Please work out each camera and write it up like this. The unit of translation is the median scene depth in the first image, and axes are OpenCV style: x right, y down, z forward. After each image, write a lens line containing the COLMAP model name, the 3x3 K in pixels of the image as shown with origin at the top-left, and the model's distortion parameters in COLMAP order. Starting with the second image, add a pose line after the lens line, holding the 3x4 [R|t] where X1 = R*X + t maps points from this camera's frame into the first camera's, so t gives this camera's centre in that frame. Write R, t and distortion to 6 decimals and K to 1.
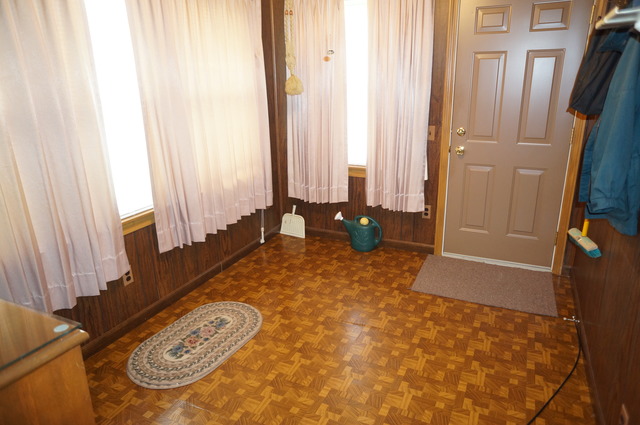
lens RADIAL K [[433.7, 0, 315.5], [0, 433.7, 217.6], [0, 0, 1]] dist [-0.022167, 0.000720]
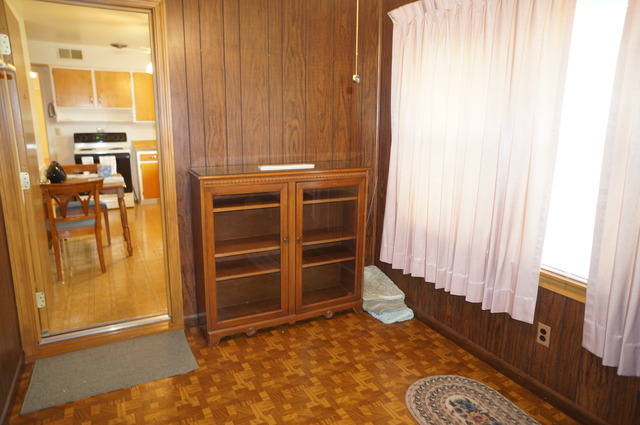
lens RADIAL K [[433.7, 0, 316.2], [0, 433.7, 207.6], [0, 0, 1]] dist [-0.022167, 0.000720]
pose [[-0.616303, 0.170582, -0.768812, 0.550033], [-0.246324, 0.885516, 0.393936, -0.375195], [0.747994, 0.432161, -0.503728, 1.141634]]
